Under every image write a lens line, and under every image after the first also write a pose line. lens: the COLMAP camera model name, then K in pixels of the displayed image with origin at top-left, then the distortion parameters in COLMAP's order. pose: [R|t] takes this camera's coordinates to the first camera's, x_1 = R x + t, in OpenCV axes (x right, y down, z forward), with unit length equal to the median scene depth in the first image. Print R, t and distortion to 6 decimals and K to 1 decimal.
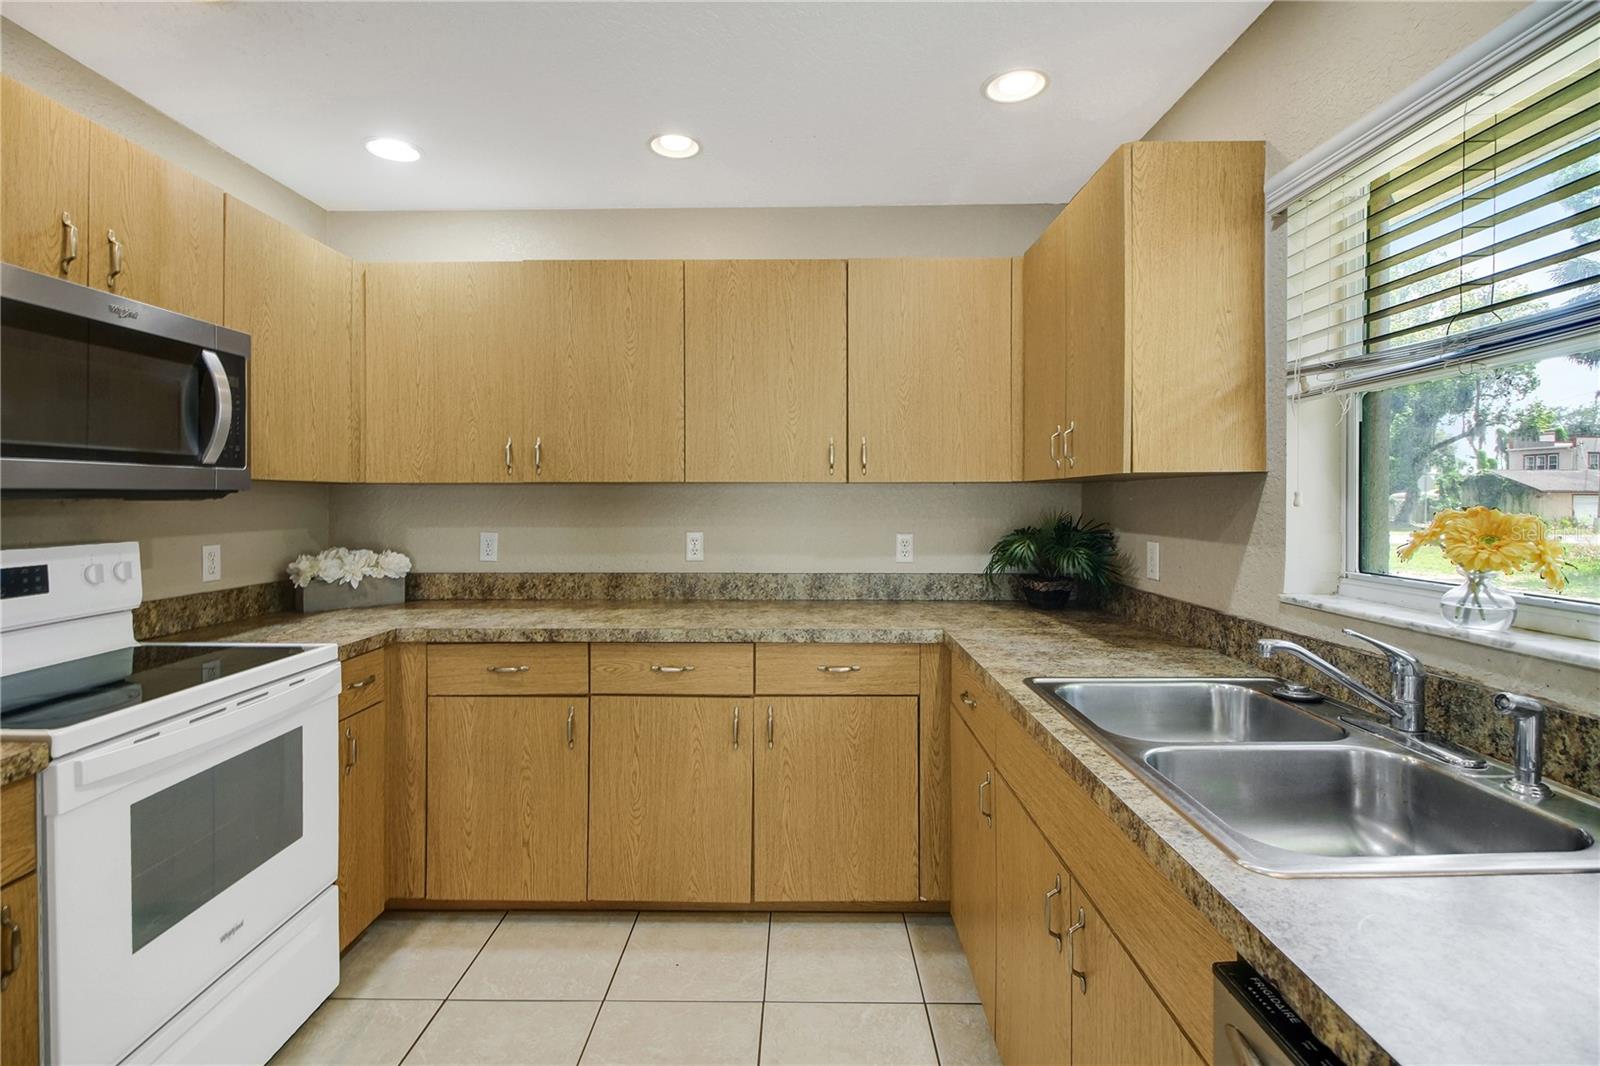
lens RADIAL K [[730.6, 0, 794.0], [0, 730.6, 500.6], [0, 0, 1]] dist [0.001596, -0.010099]
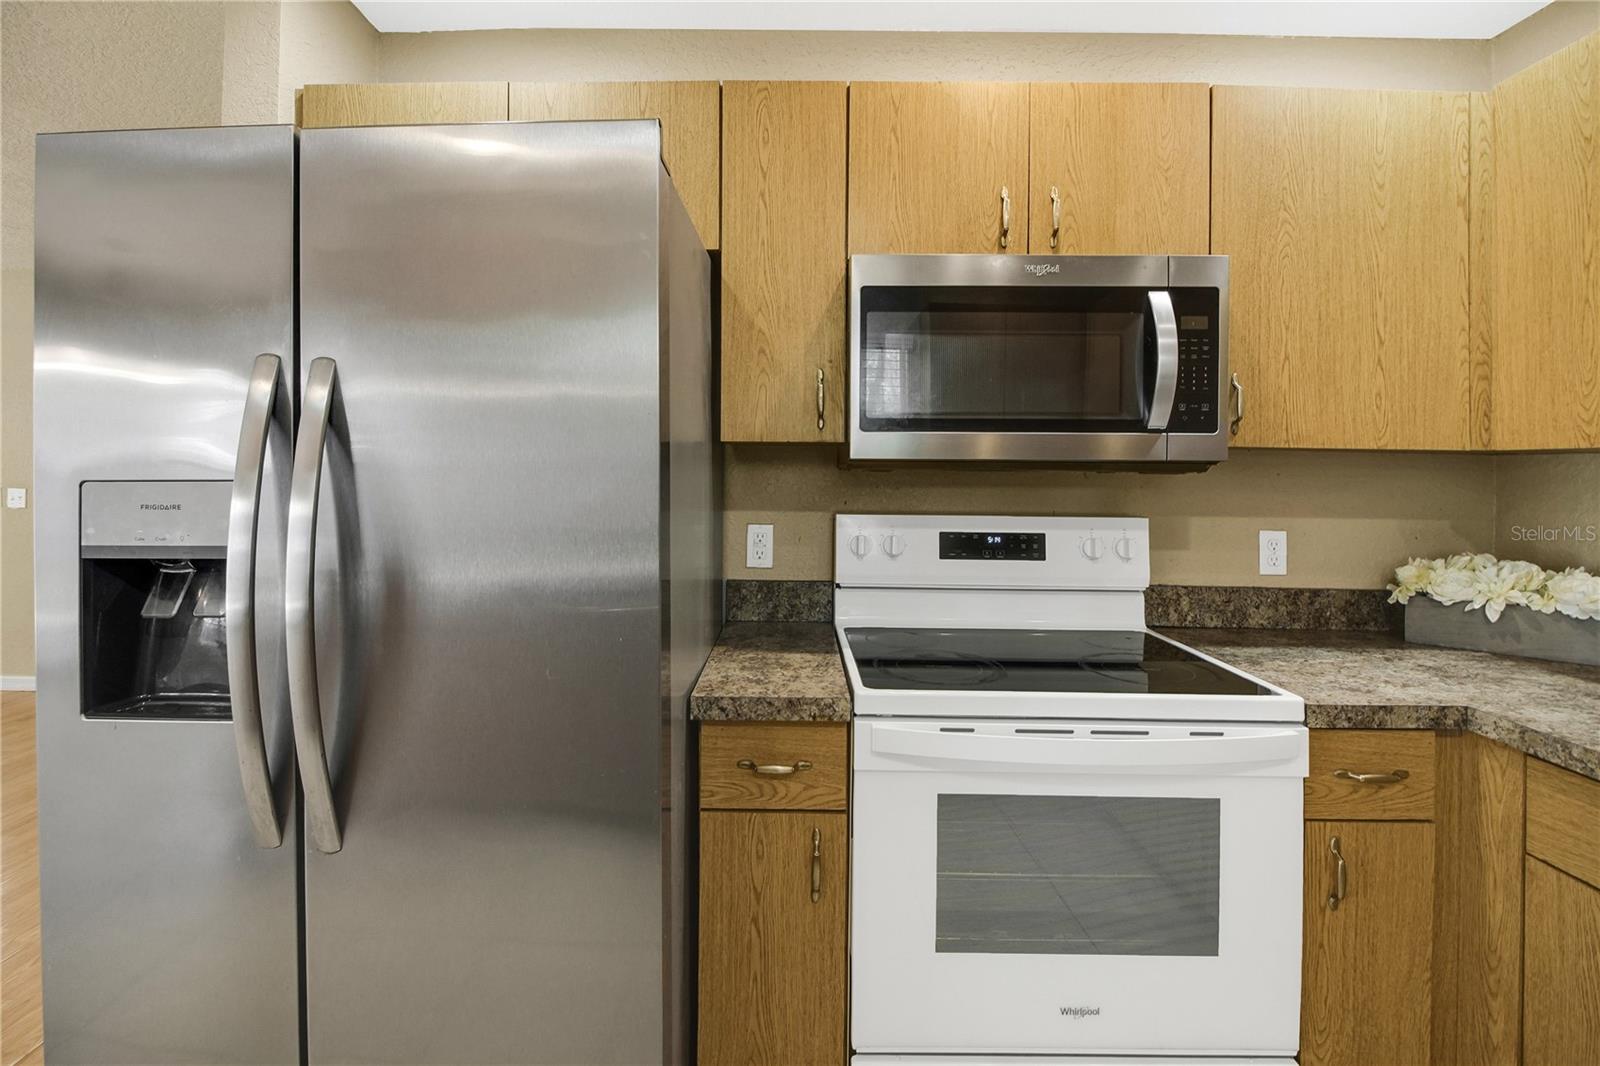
lens RADIAL K [[715.5, 0, 795.9], [0, 715.5, 479.3], [0, 0, 1]] dist [0.000084, -0.009214]
pose [[-0.008847, 0.012581, -0.999882, 0.003315], [-0.017631, 0.999763, 0.012735, 0.002589], [0.999805, 0.017742, -0.008623, 0.488243]]
